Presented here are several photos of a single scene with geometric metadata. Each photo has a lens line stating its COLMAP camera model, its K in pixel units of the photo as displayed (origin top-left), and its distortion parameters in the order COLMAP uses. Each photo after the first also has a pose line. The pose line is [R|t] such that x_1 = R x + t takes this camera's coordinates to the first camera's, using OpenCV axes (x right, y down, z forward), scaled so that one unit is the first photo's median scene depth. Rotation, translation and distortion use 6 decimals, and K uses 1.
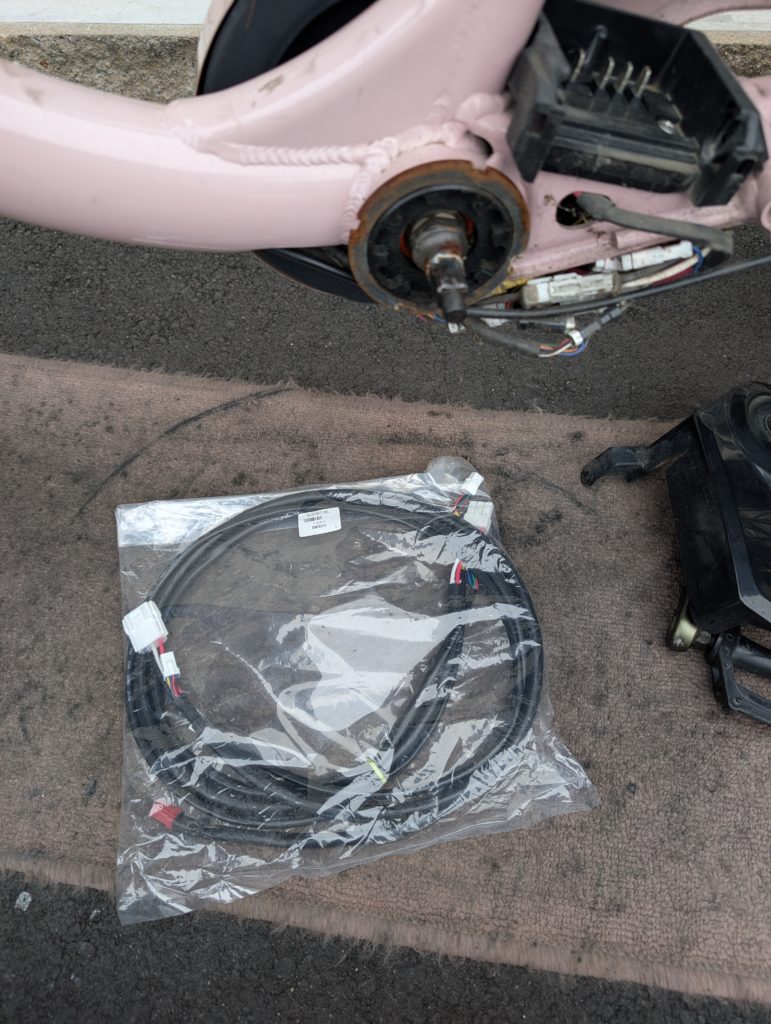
lens RADIAL K [[759.2, 0, 385.5], [0, 759.2, 512.0], [0, 0, 1]] dist [-0.047056, 0.081438]
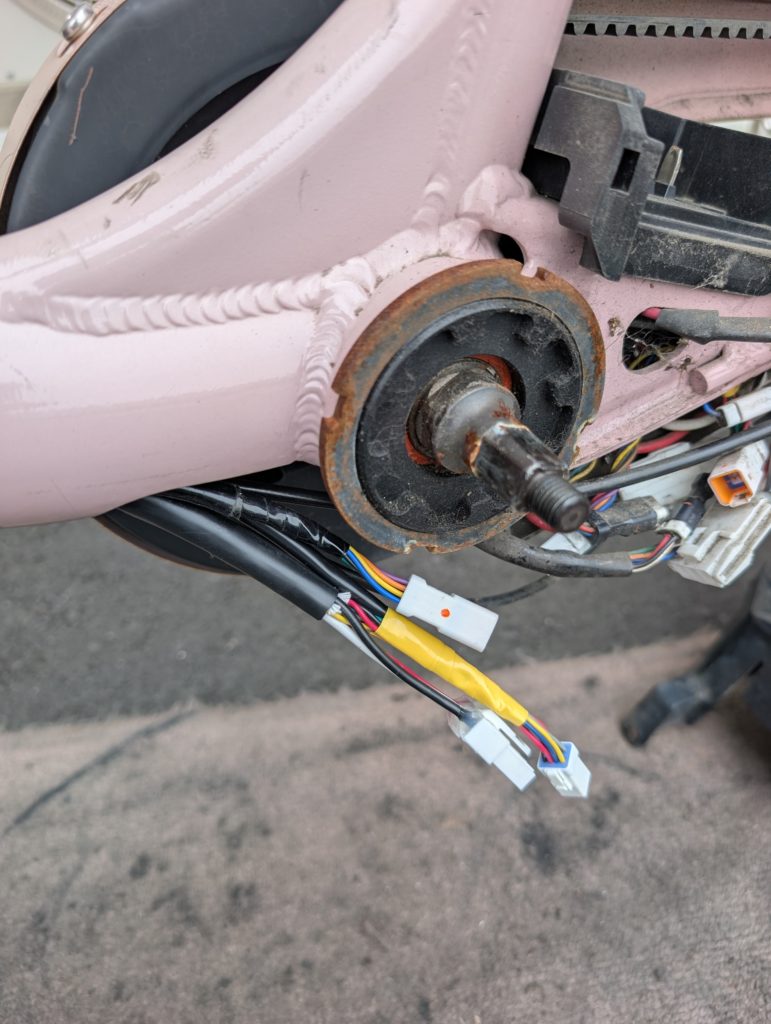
lens RADIAL K [[759.2, 0, 385.5], [0, 759.2, 512.0], [0, 0, 1]] dist [-0.047056, 0.081438]
pose [[0.958490, -0.197886, 0.205276, -0.121517], [0.256609, 0.912529, -0.318500, -0.122365], [-0.124293, 0.357955, 0.925429, 0.497452]]
